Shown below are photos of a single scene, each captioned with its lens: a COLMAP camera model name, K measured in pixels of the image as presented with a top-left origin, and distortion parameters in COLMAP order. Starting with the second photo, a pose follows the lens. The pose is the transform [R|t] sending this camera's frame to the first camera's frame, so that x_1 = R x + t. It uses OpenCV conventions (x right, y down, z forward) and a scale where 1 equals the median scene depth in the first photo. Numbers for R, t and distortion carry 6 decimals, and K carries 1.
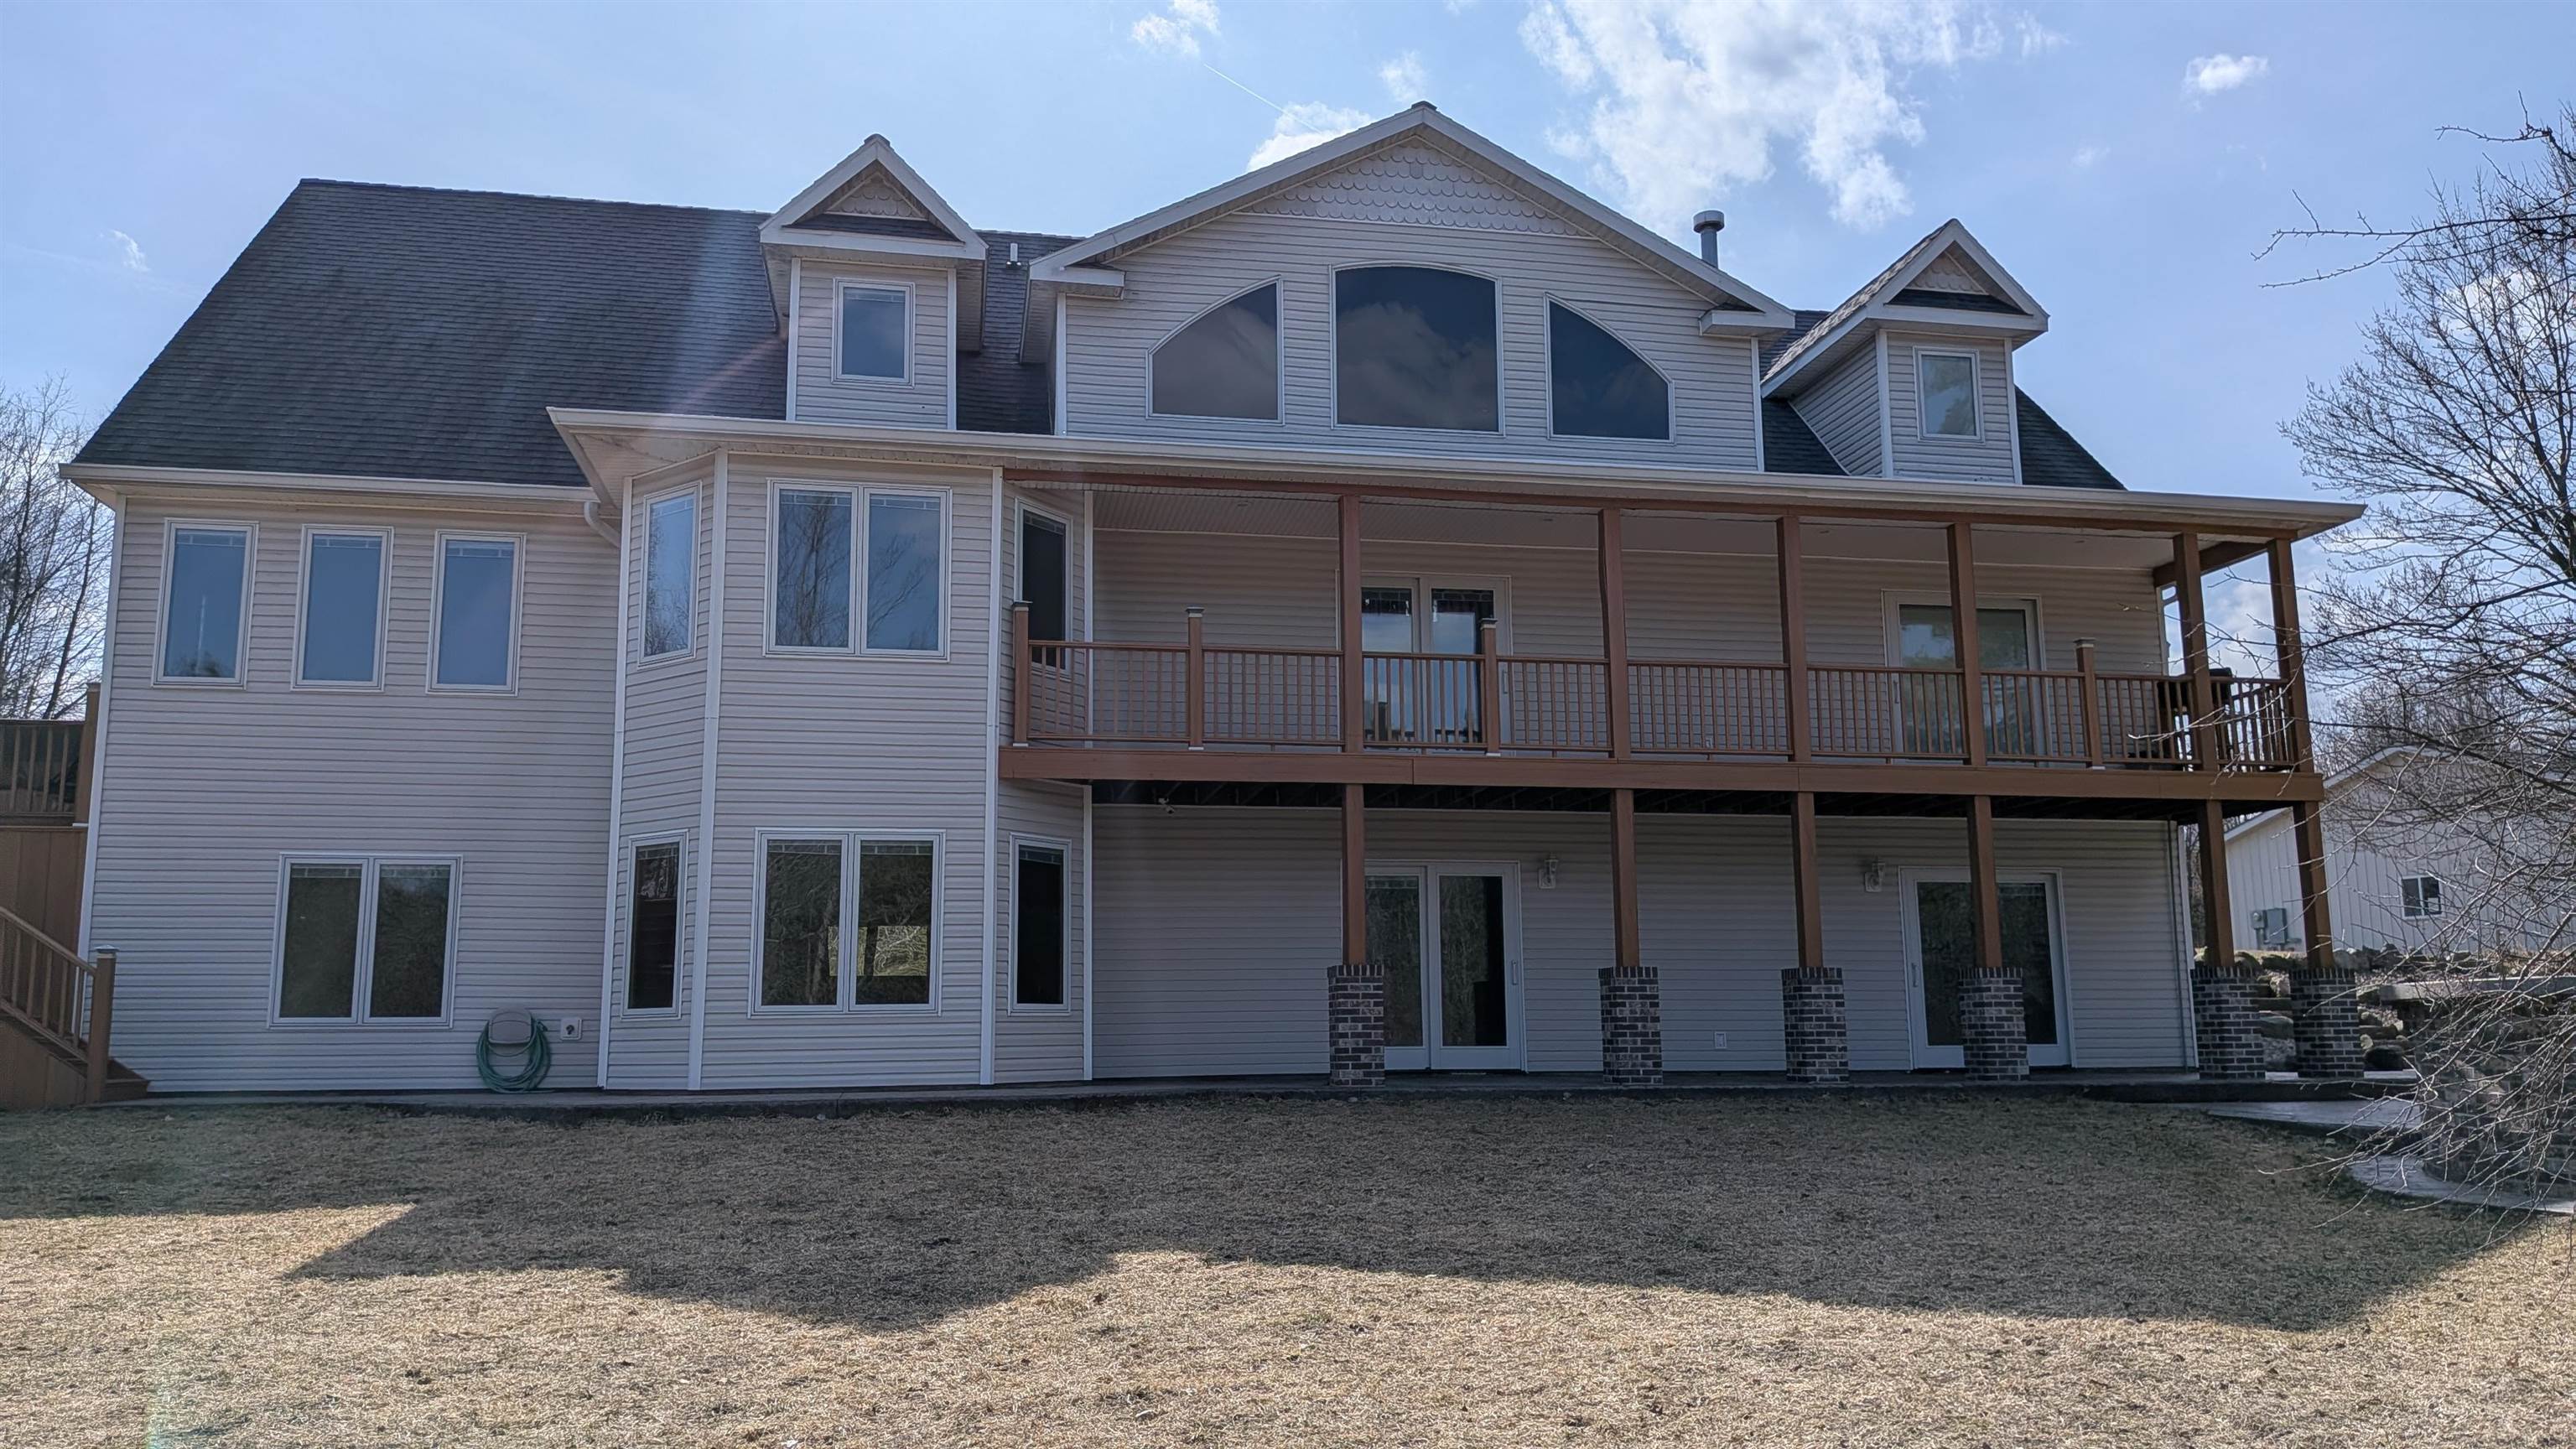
lens RADIAL K [[1889.5, 0, 1283.1], [0, 1889.5, 764.4], [0, 0, 1]] dist [0.070324, -0.073148]
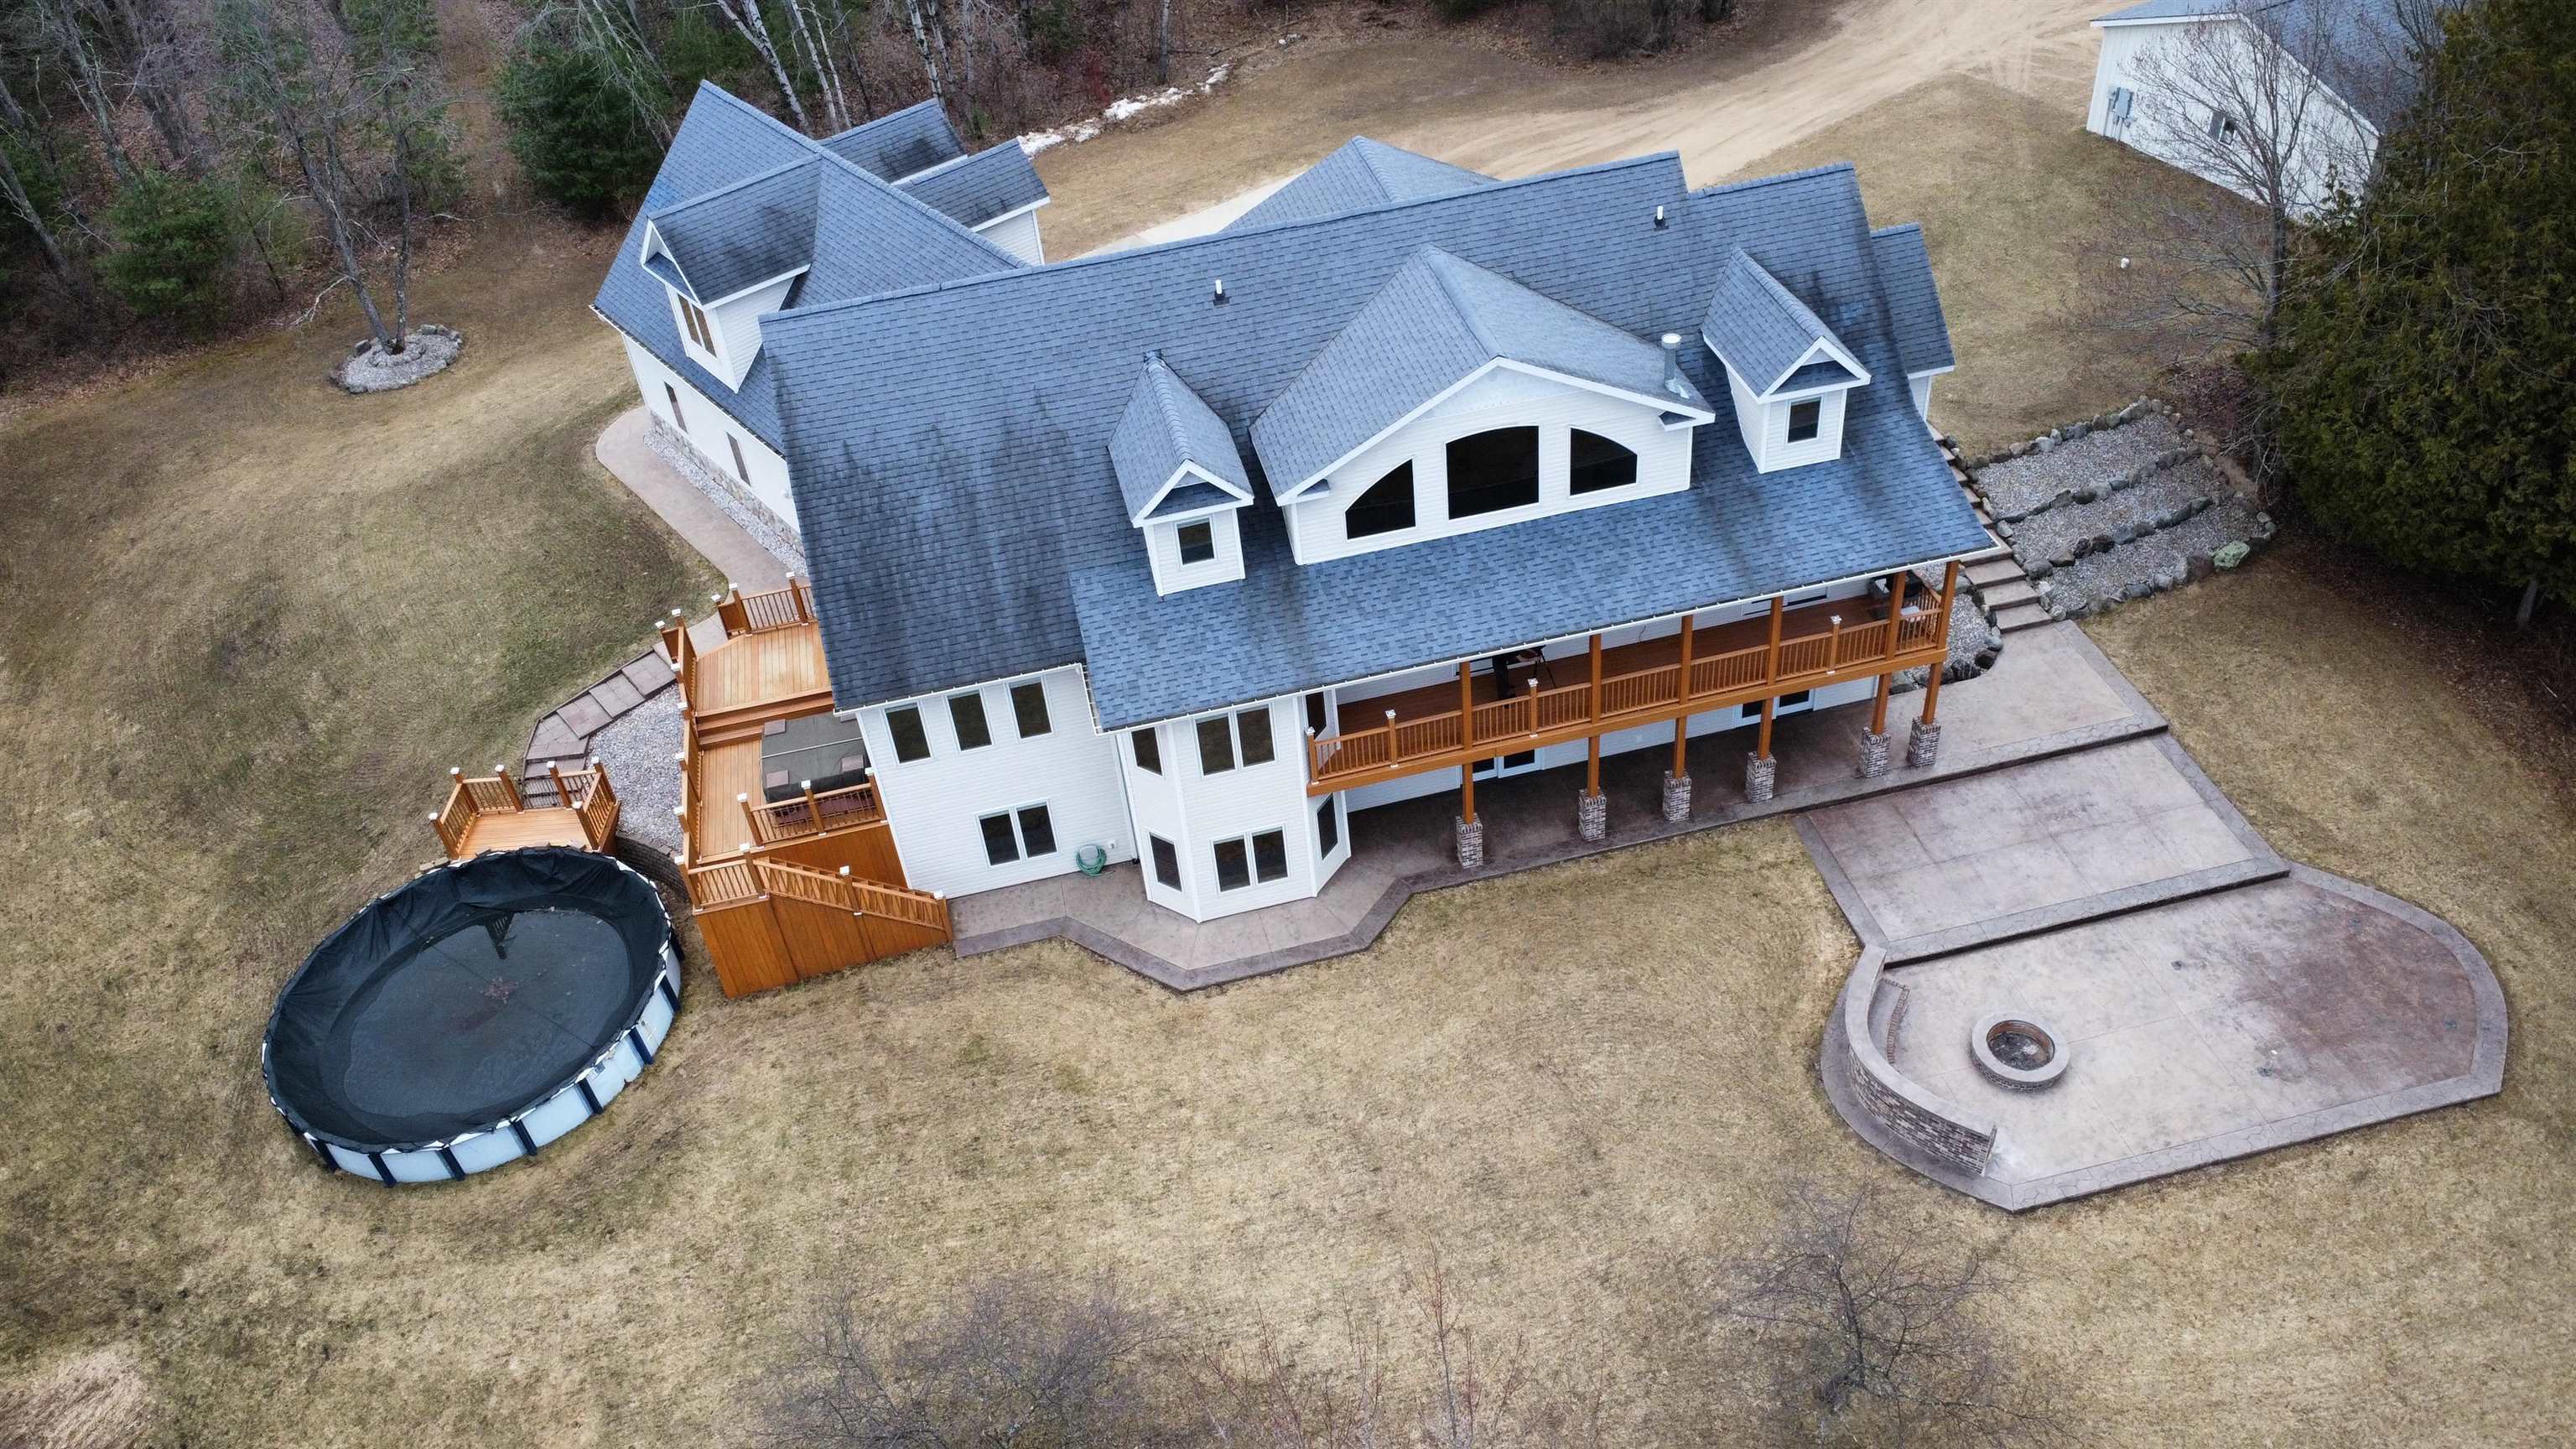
lens RADIAL K [[1933.0, 0, 1288.0], [0, 1933.0, 724.5], [0, 0, 1]] dist [0.009937, 0.001498]
pose [[0.996410, -0.082257, -0.020009, -0.114592], [0.069213, 0.655473, 0.752040, -1.624251], [-0.048745, -0.750726, 0.658813, -0.380162]]
